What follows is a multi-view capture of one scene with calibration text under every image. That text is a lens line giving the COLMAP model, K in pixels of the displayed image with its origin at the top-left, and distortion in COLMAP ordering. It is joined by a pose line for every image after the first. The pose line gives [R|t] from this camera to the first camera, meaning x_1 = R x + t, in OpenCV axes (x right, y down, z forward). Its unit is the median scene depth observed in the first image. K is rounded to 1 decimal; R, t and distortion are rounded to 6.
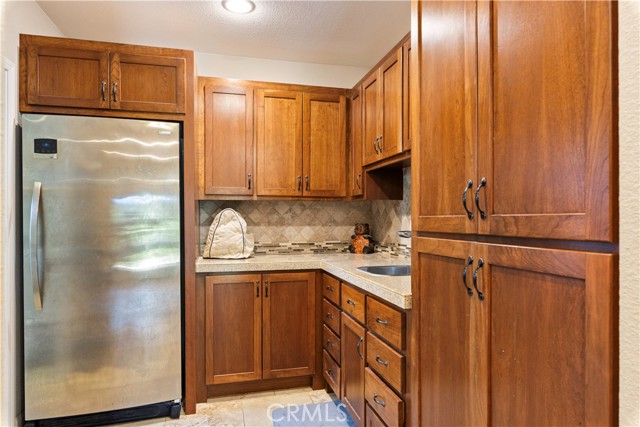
lens RADIAL K [[404.1, 0, 320.7], [0, 404.1, 216.8], [0, 0, 1]] dist [0.002091, -0.000466]
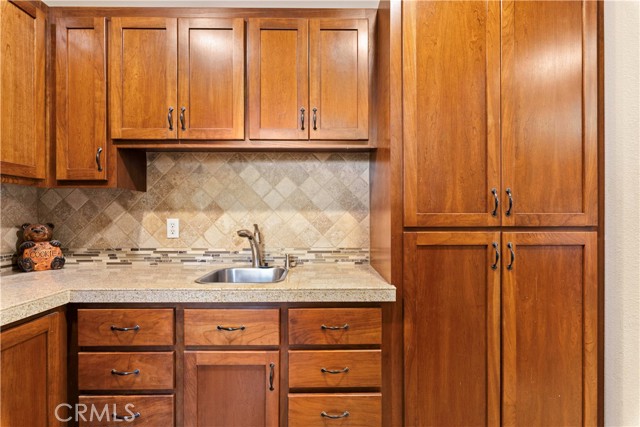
lens RADIAL K [[340.7, 0, 319.4], [0, 340.7, 216.4], [0, 0, 1]] dist [-0.002177, -0.000551]
pose [[0.232512, -0.002305, 0.972591, -0.862198], [-0.004503, 0.999984, 0.003447, 0.005278], [-0.972583, -0.005181, 0.232498, 1.212833]]
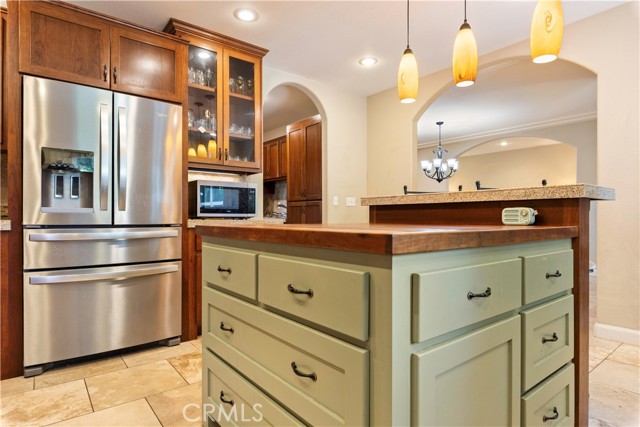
lens RADIAL K [[358.5, 0, 319.6], [0, 358.5, 217.5], [0, 0, 1]] dist [-0.000864, -0.000558]
pose [[0.911550, -0.002656, 0.411180, -1.063717], [-0.001716, 0.999946, 0.010263, 0.183991], [-0.411185, -0.010061, 0.911496, -2.647667]]
